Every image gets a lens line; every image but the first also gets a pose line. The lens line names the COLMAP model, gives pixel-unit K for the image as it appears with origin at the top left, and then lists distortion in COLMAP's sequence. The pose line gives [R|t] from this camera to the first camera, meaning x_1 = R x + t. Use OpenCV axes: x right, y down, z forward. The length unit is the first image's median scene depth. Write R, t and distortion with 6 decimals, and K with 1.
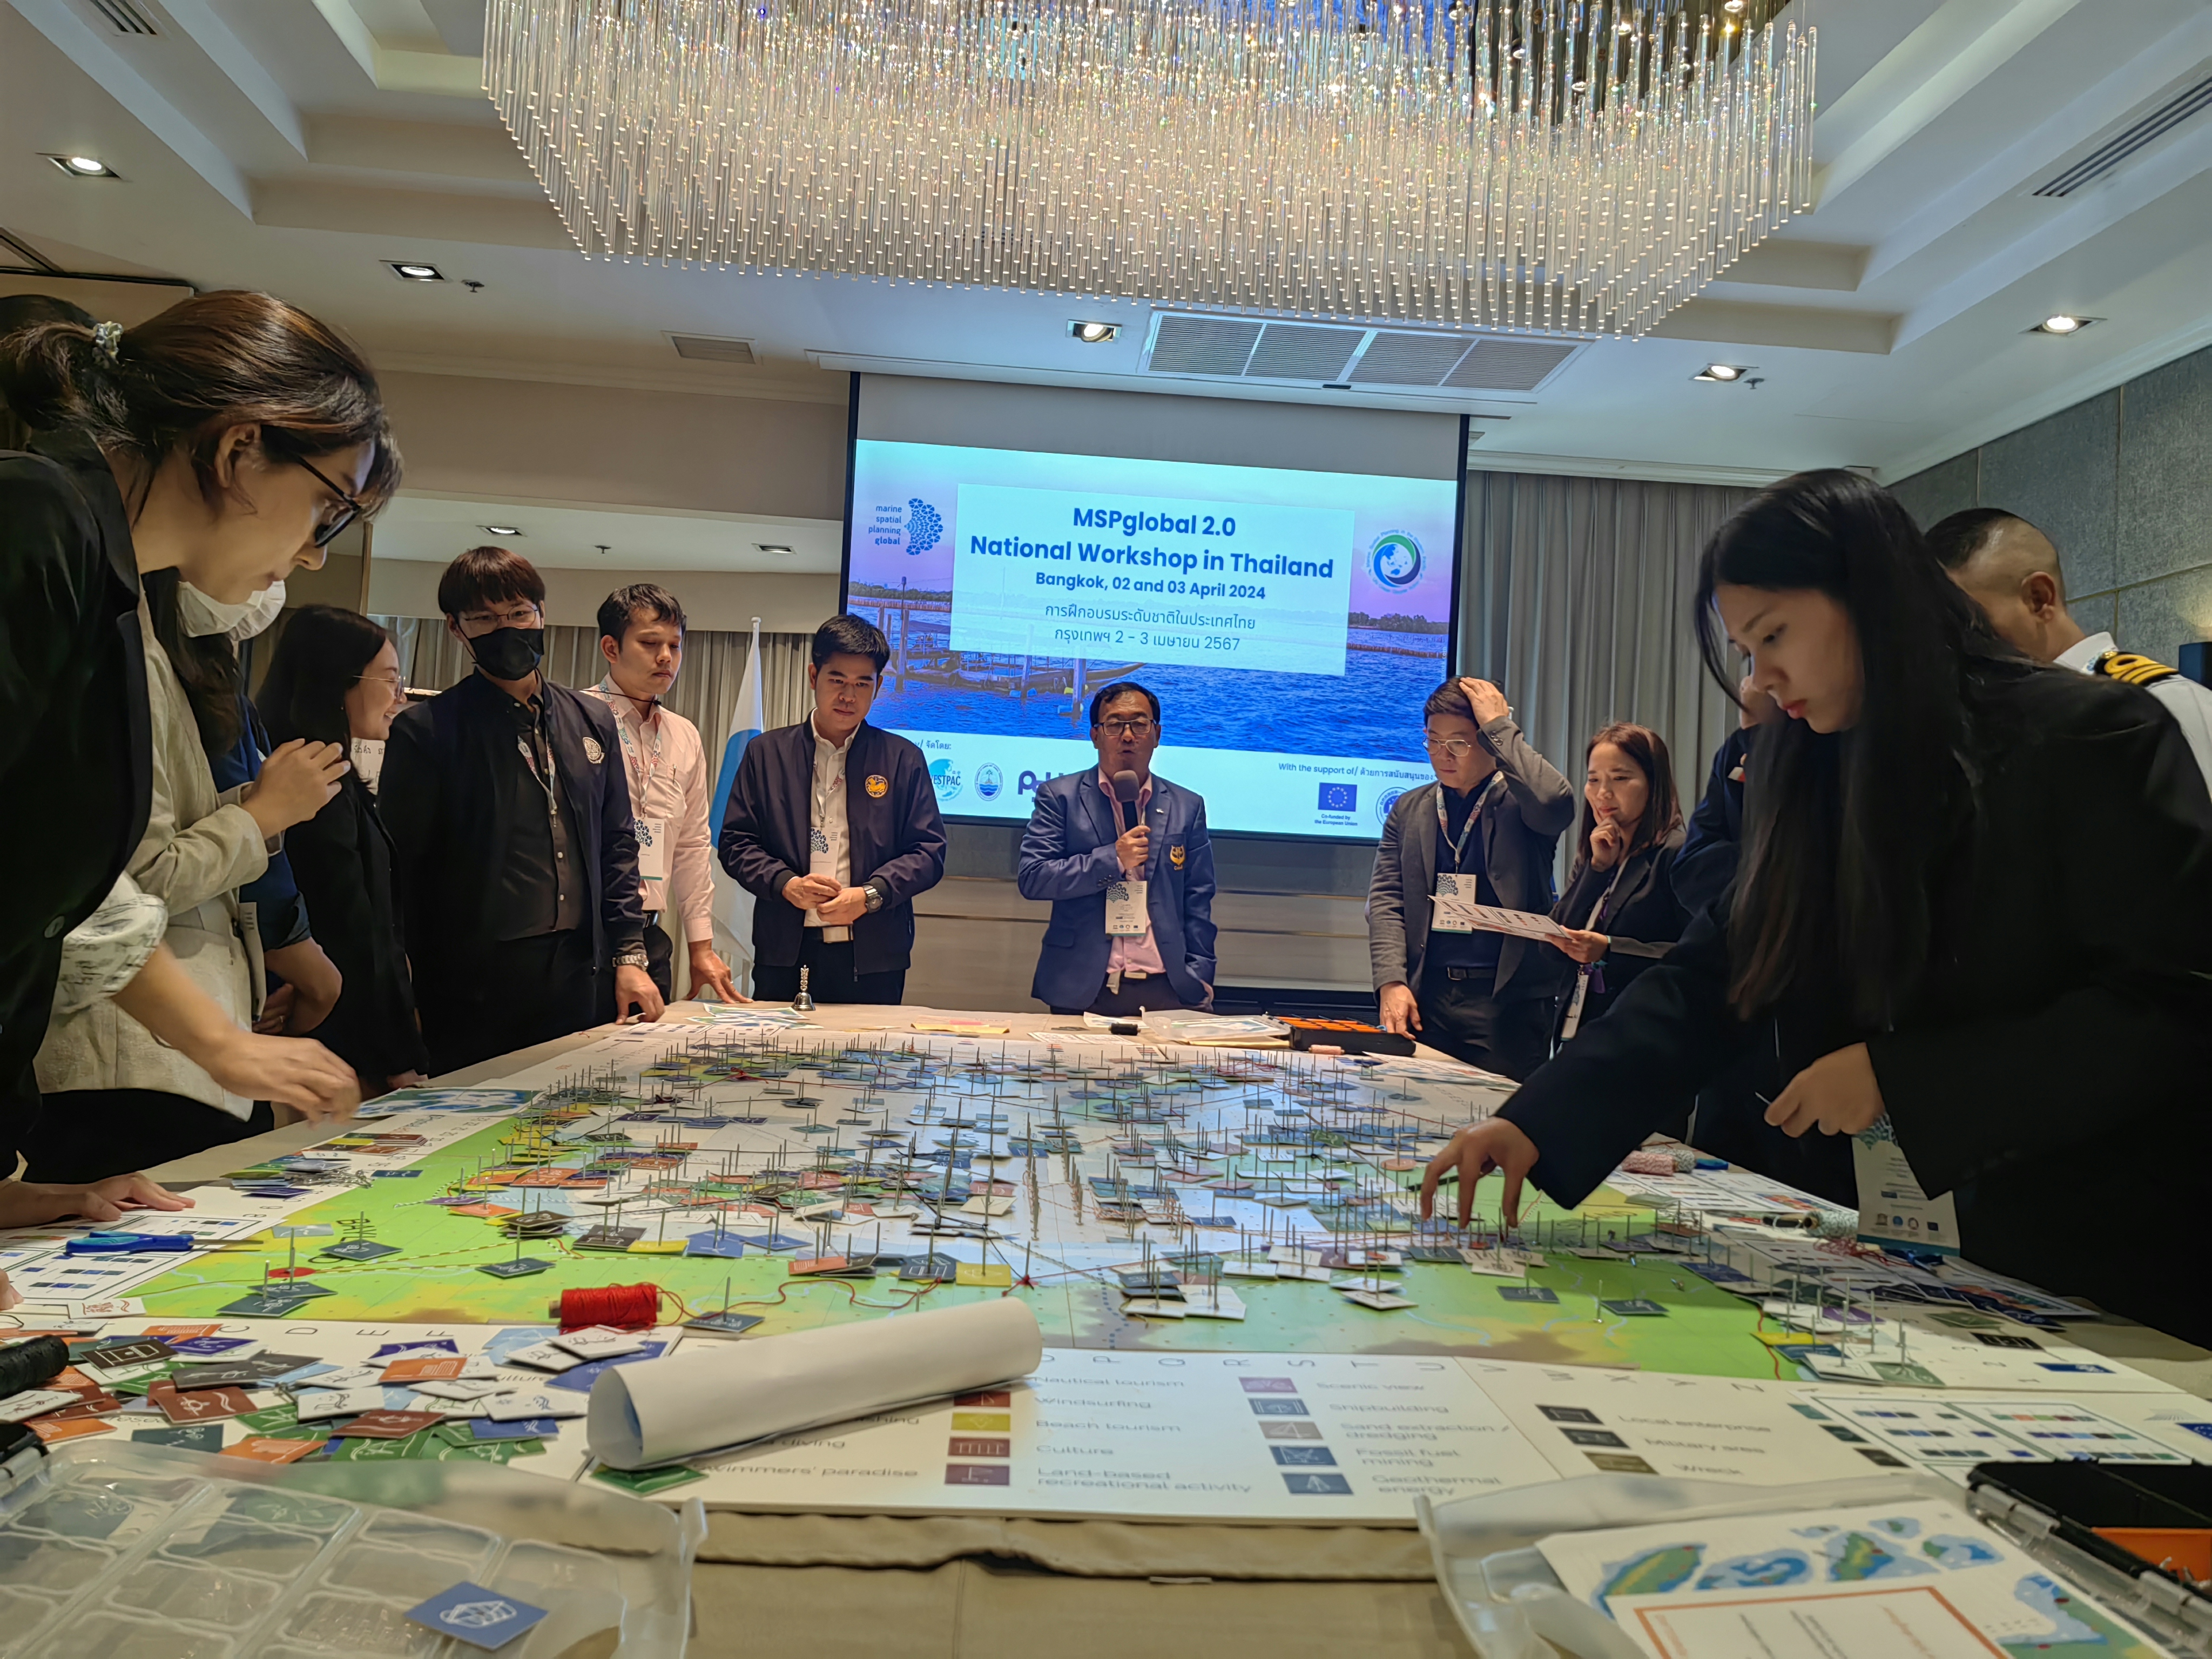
lens RADIAL K [[1800.8, 0, 1105.1], [0, 1800.8, 785.2], [0, 0, 1]] dist [0.053997, -0.034121]
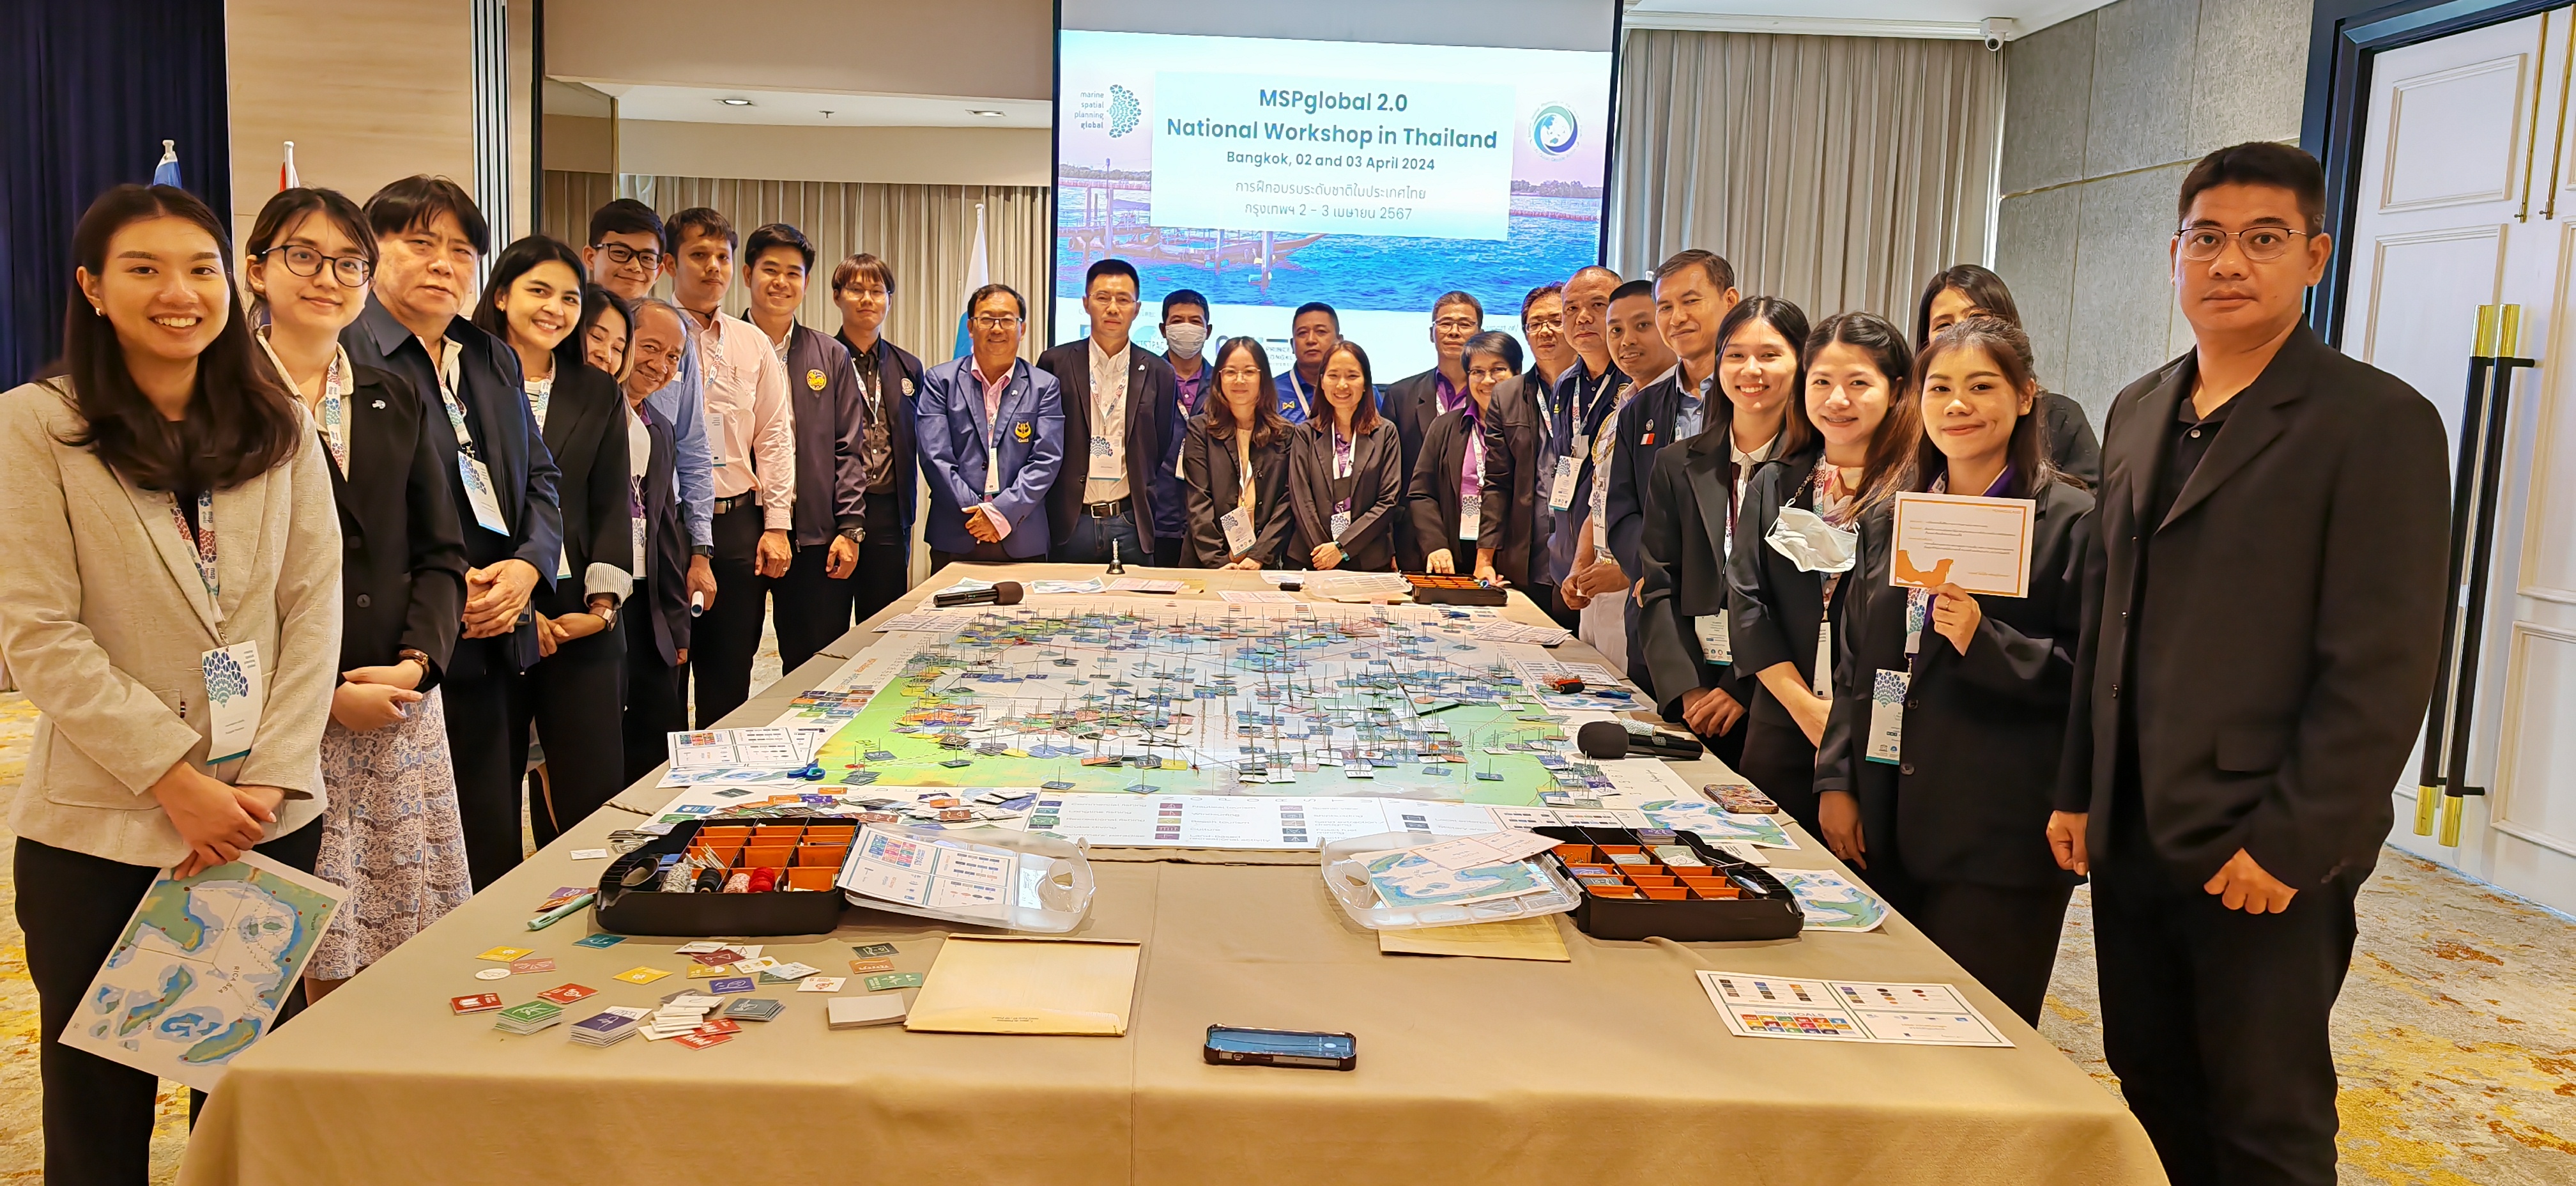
lens RADIAL K [[1983.2, 0, 1257.8], [0, 1983.2, 622.8], [0, 0, 1]] dist [0.053308, -0.003476]
pose [[0.999137, -0.012854, -0.039488, 0.025505], [0.020212, 0.981182, 0.192024, -0.068270], [0.036276, -0.192657, 0.980595, -0.252440]]
